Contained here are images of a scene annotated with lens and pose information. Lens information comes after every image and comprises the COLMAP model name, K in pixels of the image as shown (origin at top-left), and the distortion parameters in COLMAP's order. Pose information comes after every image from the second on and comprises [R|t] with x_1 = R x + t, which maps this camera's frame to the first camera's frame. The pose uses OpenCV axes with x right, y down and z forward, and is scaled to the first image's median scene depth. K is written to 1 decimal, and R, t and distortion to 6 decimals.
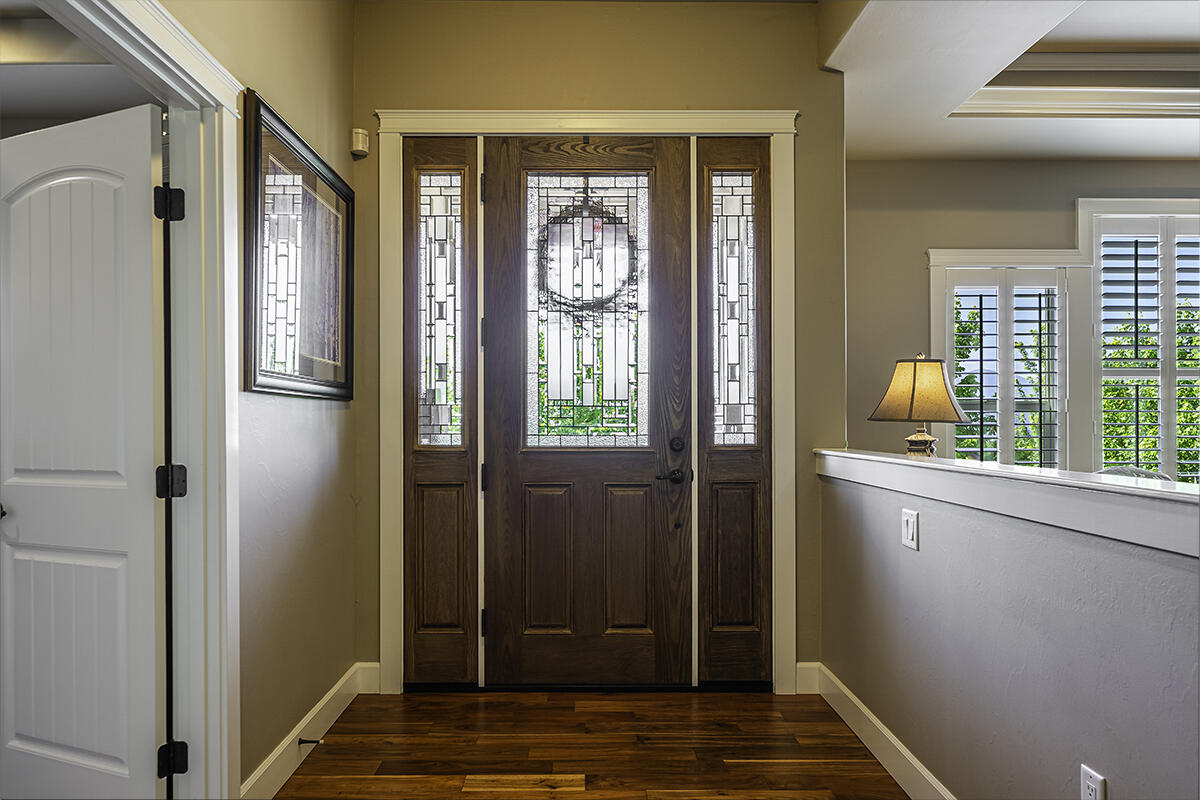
lens RADIAL K [[828.3, 0, 590.5], [0, 828.3, 426.7], [0, 0, 1]] dist [0.005181, 0.005936]
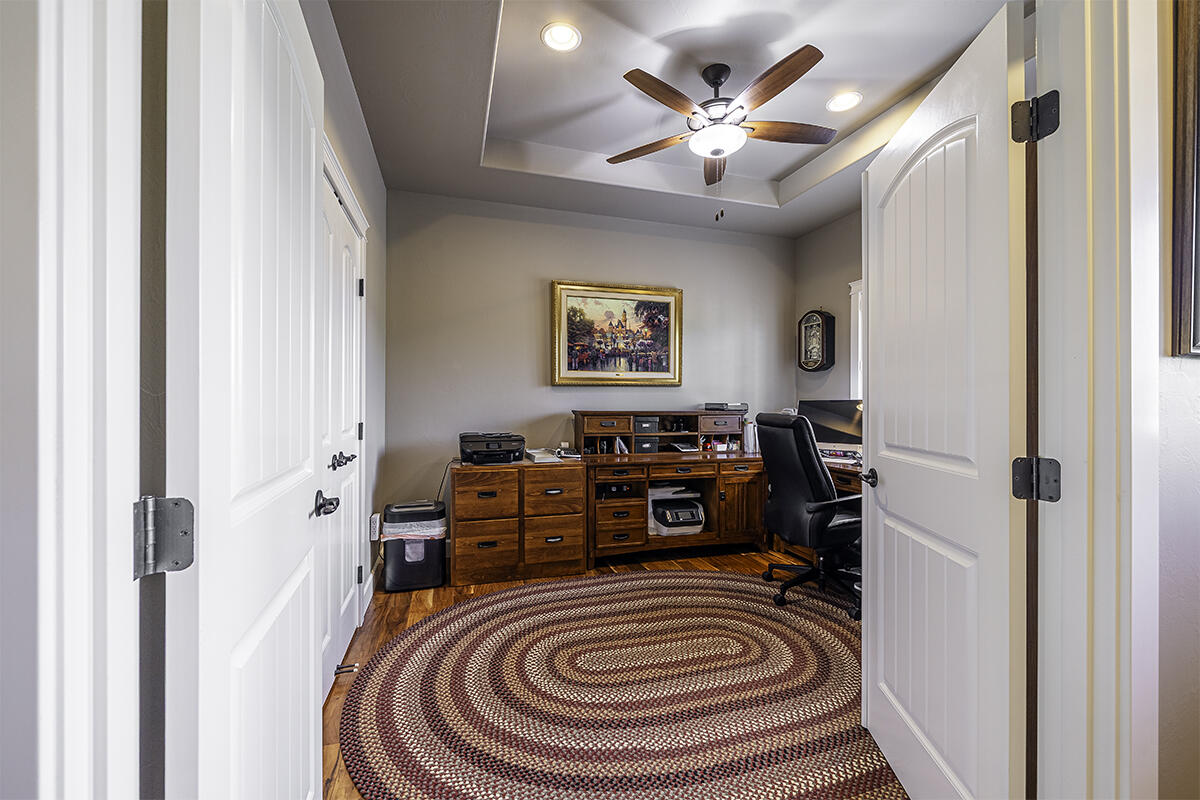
lens RADIAL K [[472.4, 0, 608.1], [0, 472.4, 404.8], [0, 0, 1]] dist [0.001450, 0.000420]
pose [[0.308198, -0.001956, -0.951320, -0.209474], [-0.011034, 0.999923, -0.005631, 0.003987], [0.951258, 0.012232, 0.308153, 0.484659]]
